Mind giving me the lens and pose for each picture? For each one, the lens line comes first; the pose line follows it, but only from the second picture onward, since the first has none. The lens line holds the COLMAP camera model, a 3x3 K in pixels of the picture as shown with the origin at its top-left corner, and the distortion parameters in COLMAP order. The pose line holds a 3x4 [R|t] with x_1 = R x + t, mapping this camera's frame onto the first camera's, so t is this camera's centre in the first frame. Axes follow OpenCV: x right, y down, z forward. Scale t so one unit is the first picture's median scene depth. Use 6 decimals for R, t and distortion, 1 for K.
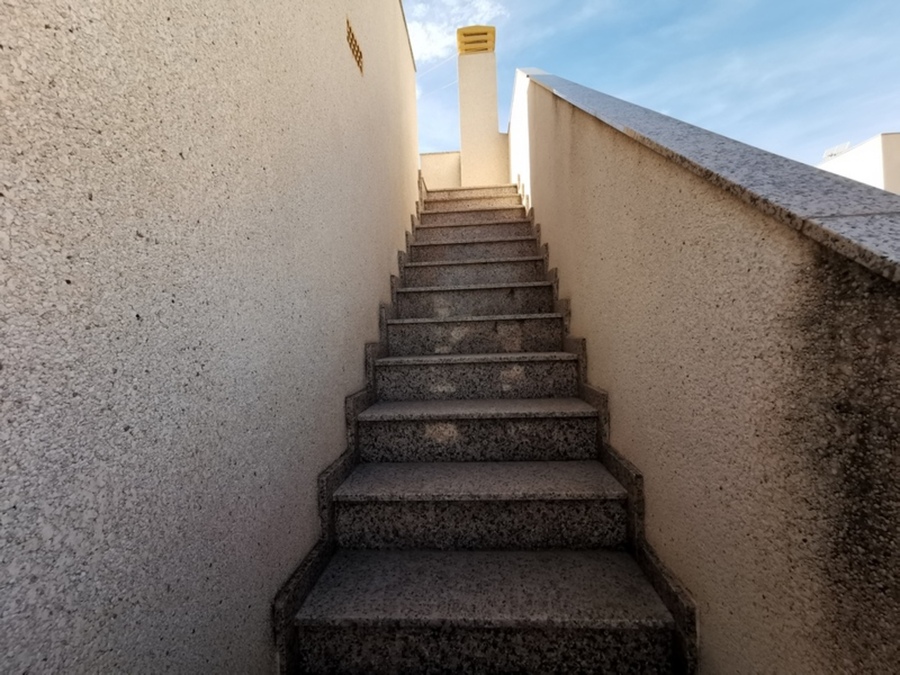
lens RADIAL K [[414.5, 0, 449.2], [0, 414.5, 336.6], [0, 0, 1]] dist [0.028526, -0.000570]
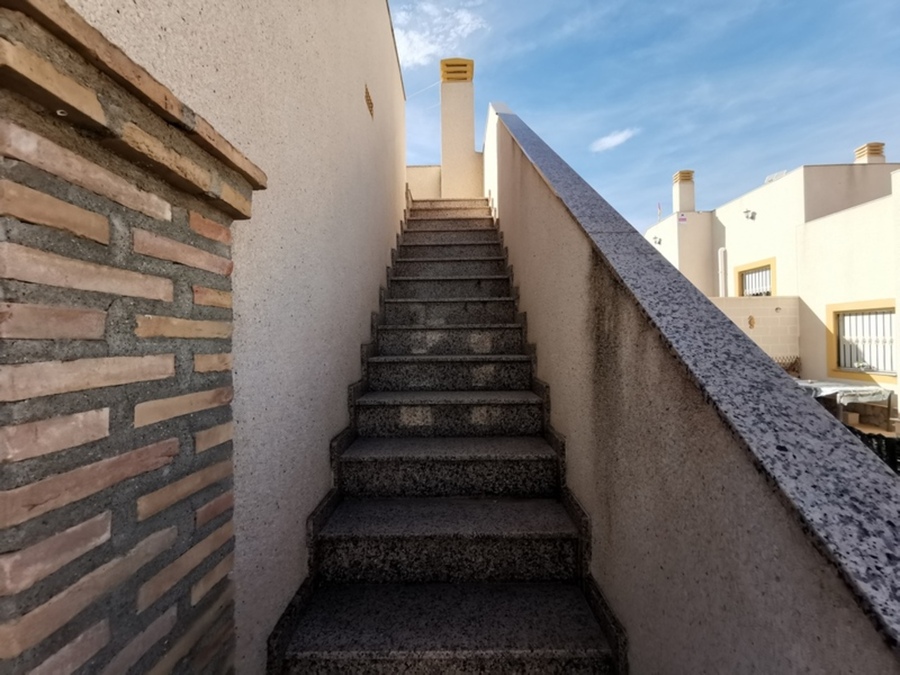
lens RADIAL K [[414.5, 0, 449.3], [0, 414.5, 336.5], [0, 0, 1]] dist [0.028526, -0.000570]
pose [[0.998063, 0.021811, 0.058256, -0.015406], [-0.021042, 0.999684, -0.013777, 0.083508], [-0.058538, 0.012525, 0.998207, -0.303212]]
